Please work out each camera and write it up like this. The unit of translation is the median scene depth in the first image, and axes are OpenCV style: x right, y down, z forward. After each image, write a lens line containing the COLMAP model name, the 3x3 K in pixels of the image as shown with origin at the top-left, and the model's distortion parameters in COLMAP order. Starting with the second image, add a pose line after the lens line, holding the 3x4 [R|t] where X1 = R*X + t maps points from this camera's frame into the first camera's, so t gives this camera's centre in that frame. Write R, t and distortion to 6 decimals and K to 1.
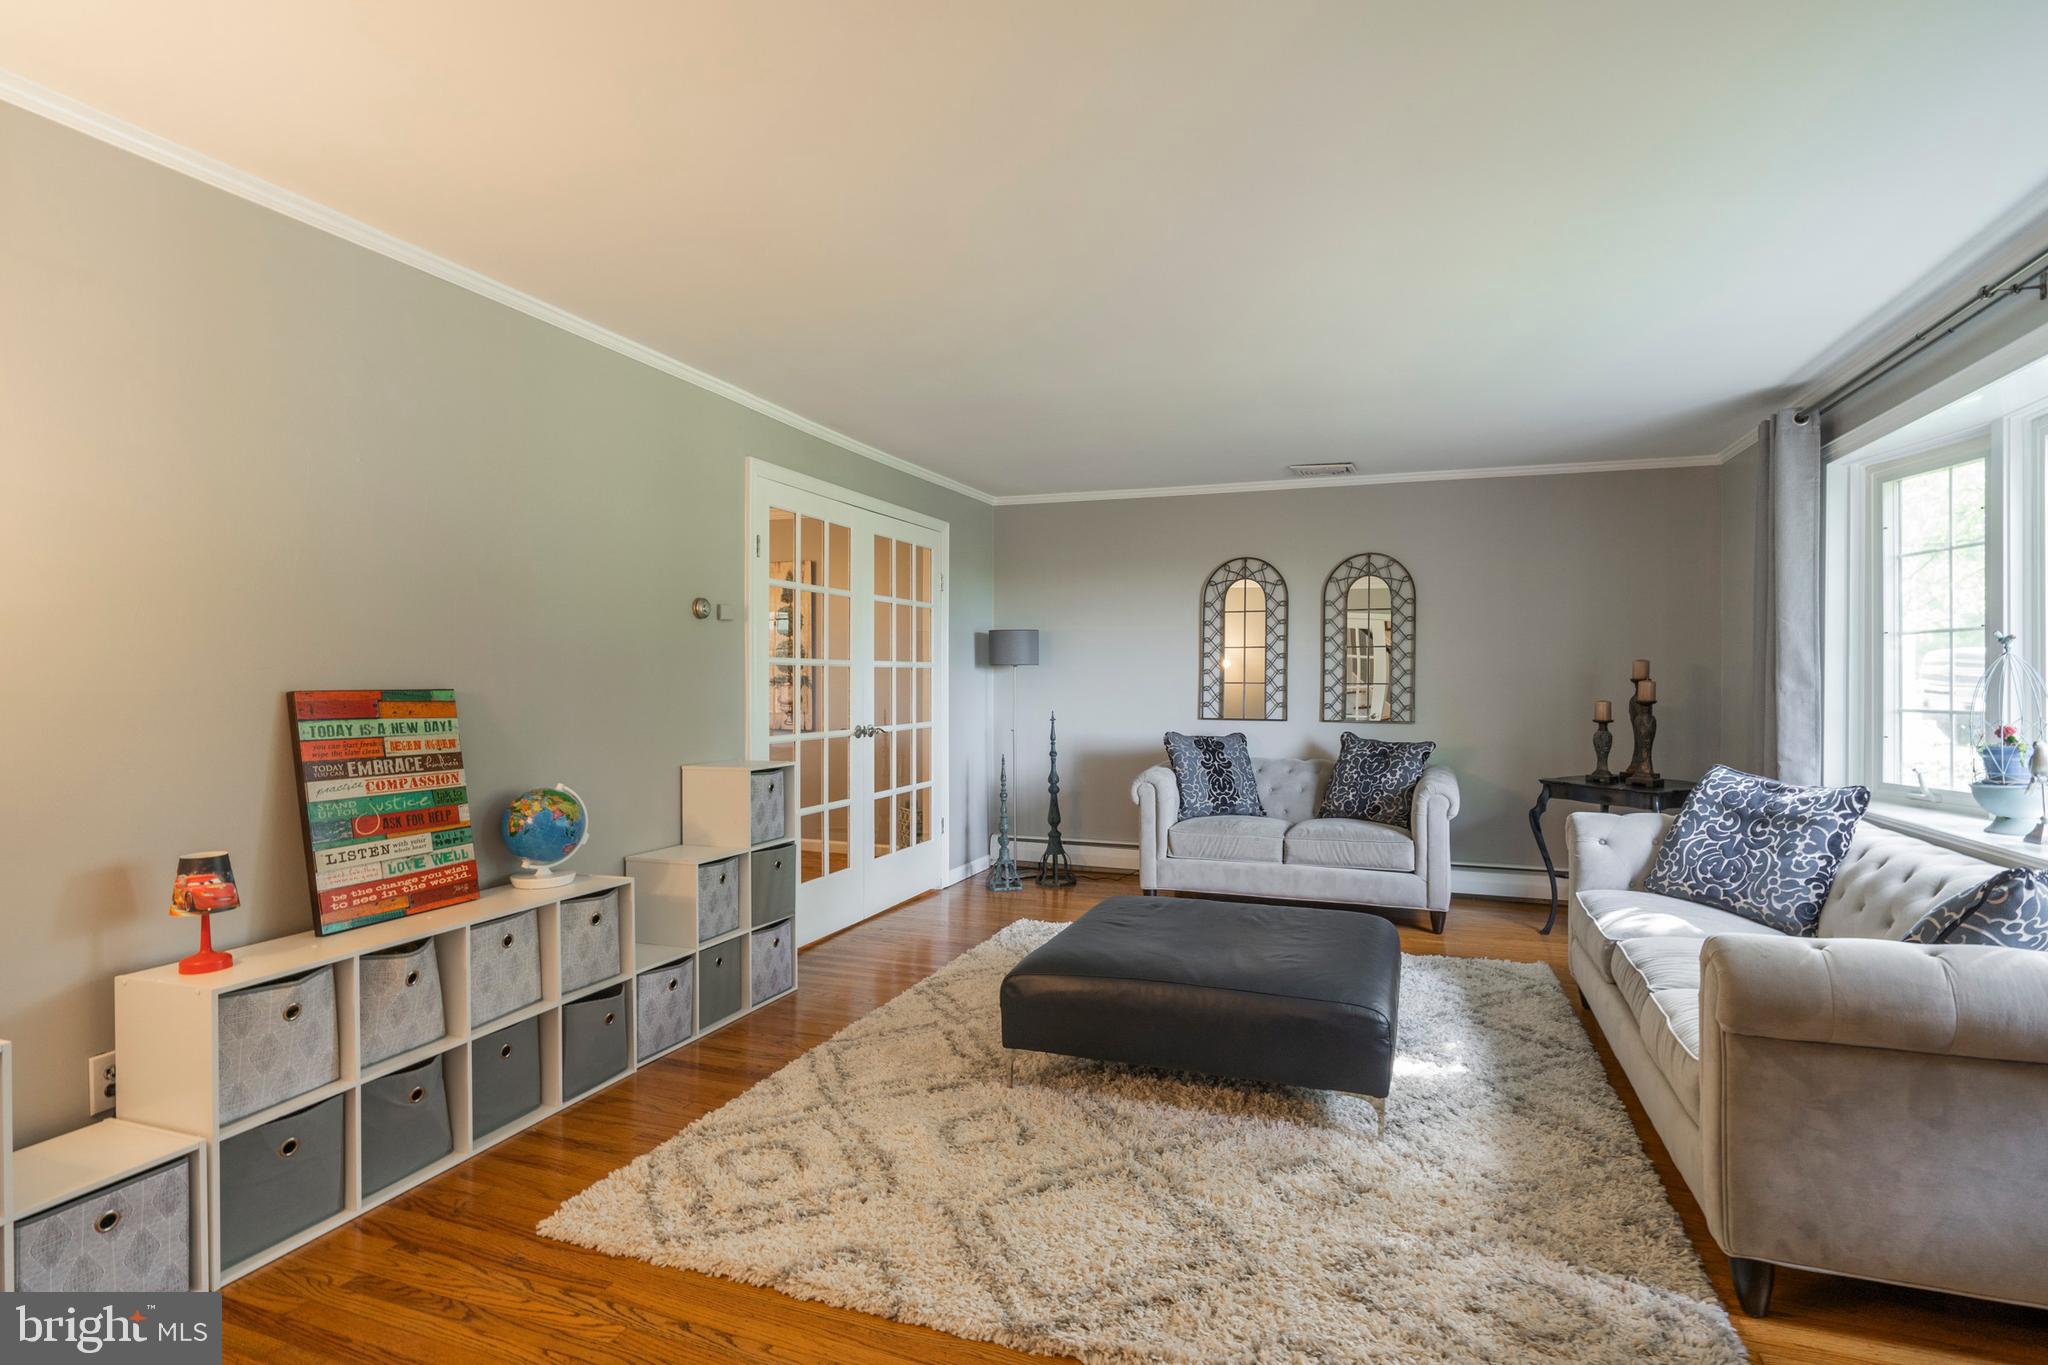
lens RADIAL K [[1005.6, 0, 1032.5], [0, 1005.6, 684.8], [0, 0, 1]] dist [0.000117, 0.000426]
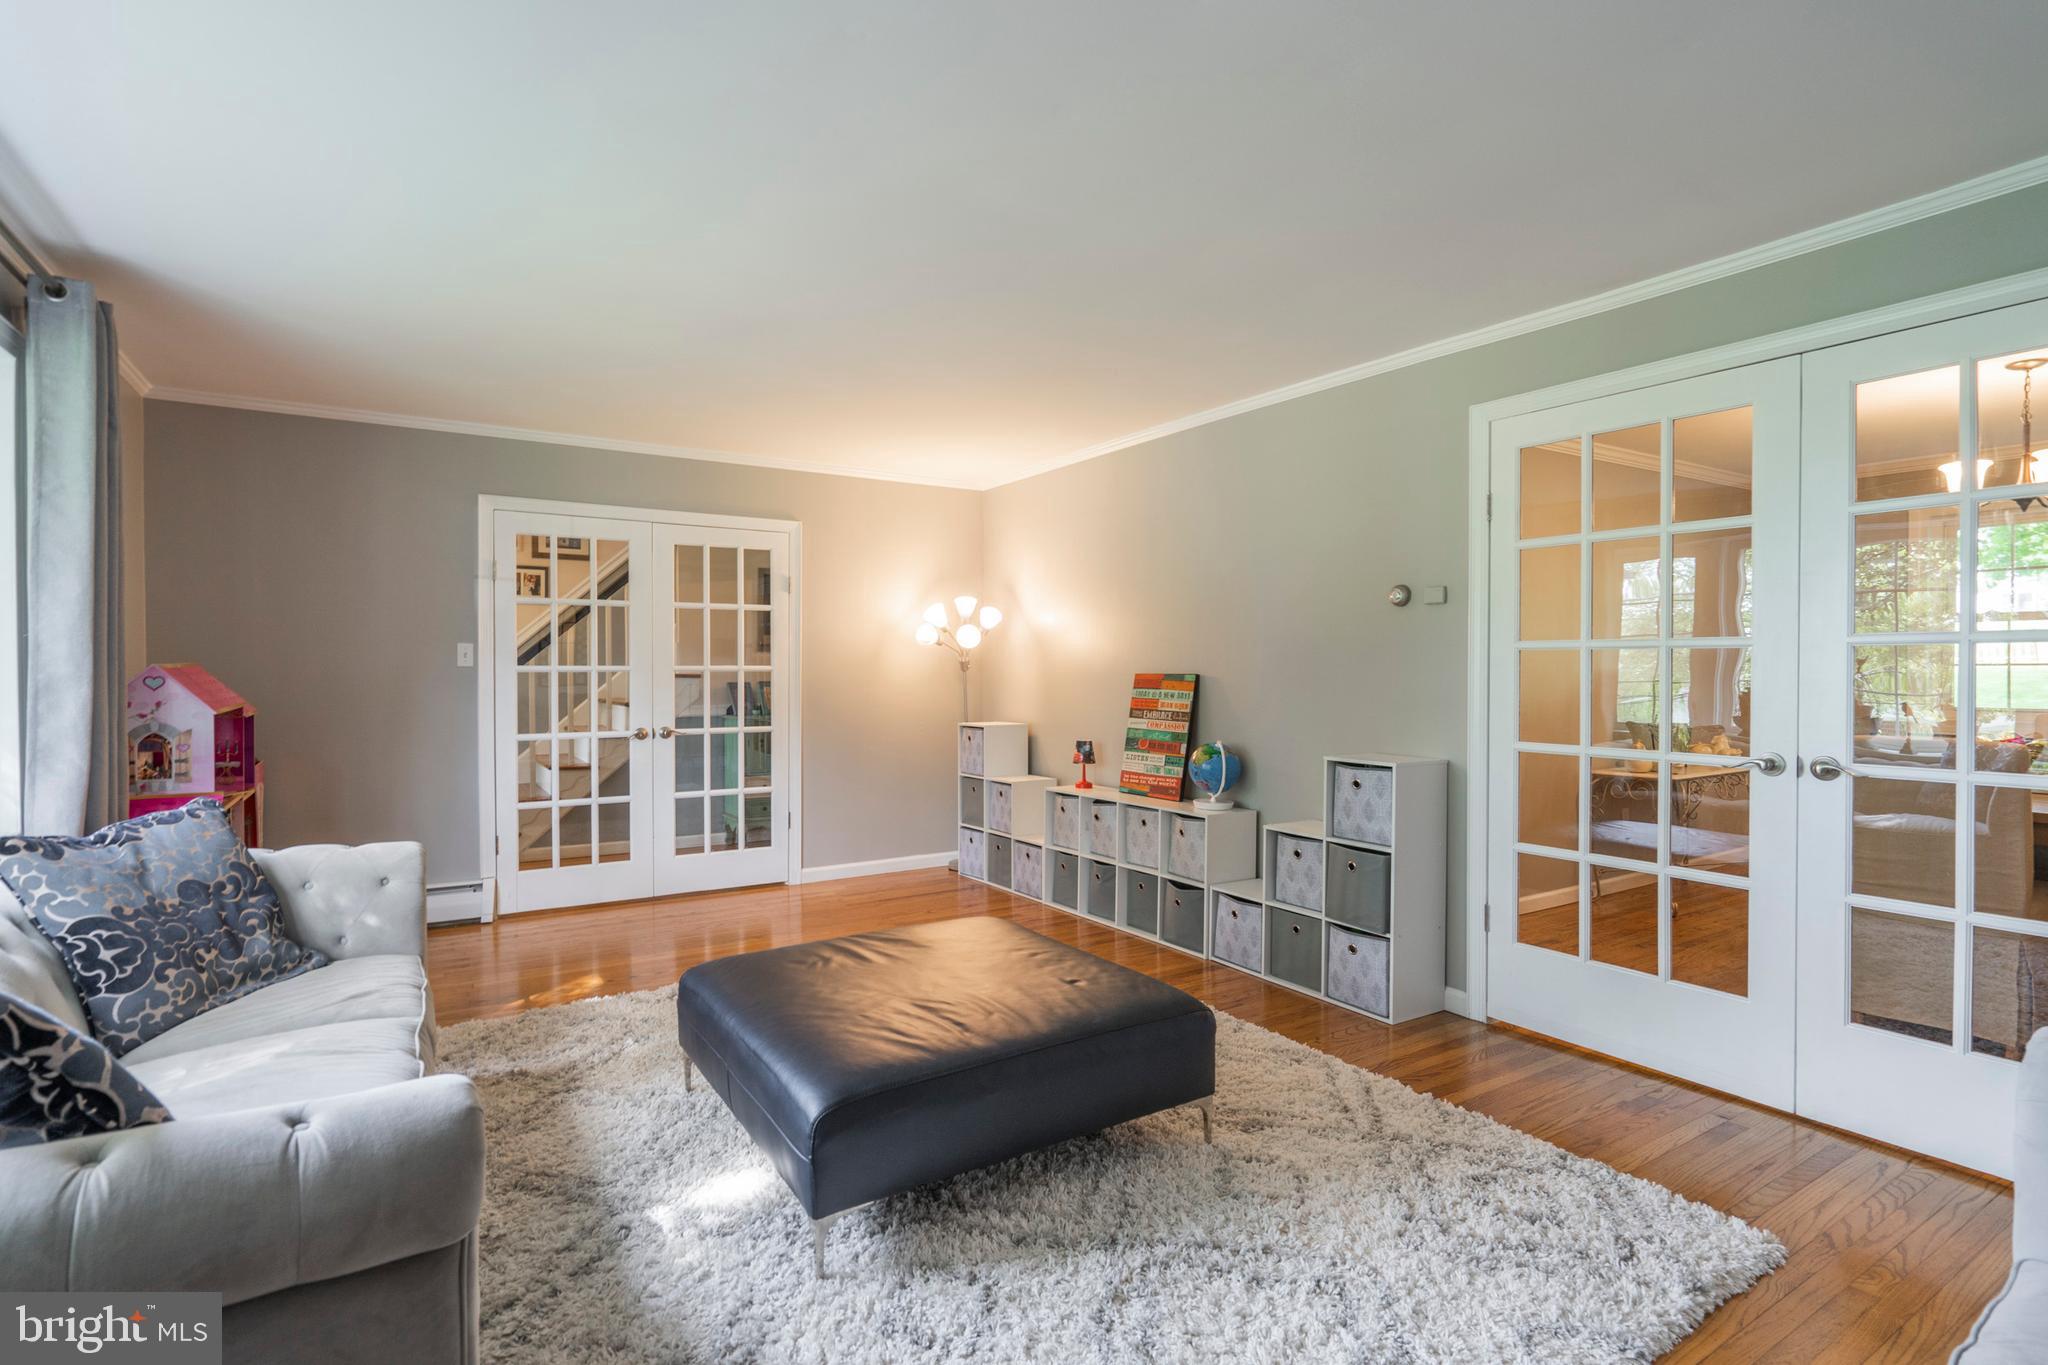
lens RADIAL K [[1005.6, 0, 1023.8], [0, 1005.6, 670.0], [0, 0, 1]] dist [0.000117, 0.000426]
pose [[-0.599173, 0.002470, -0.800616, 0.964763], [-0.003667, 0.999976, 0.005829, -0.011786], [0.800611, 0.006429, -0.599150, 1.869033]]
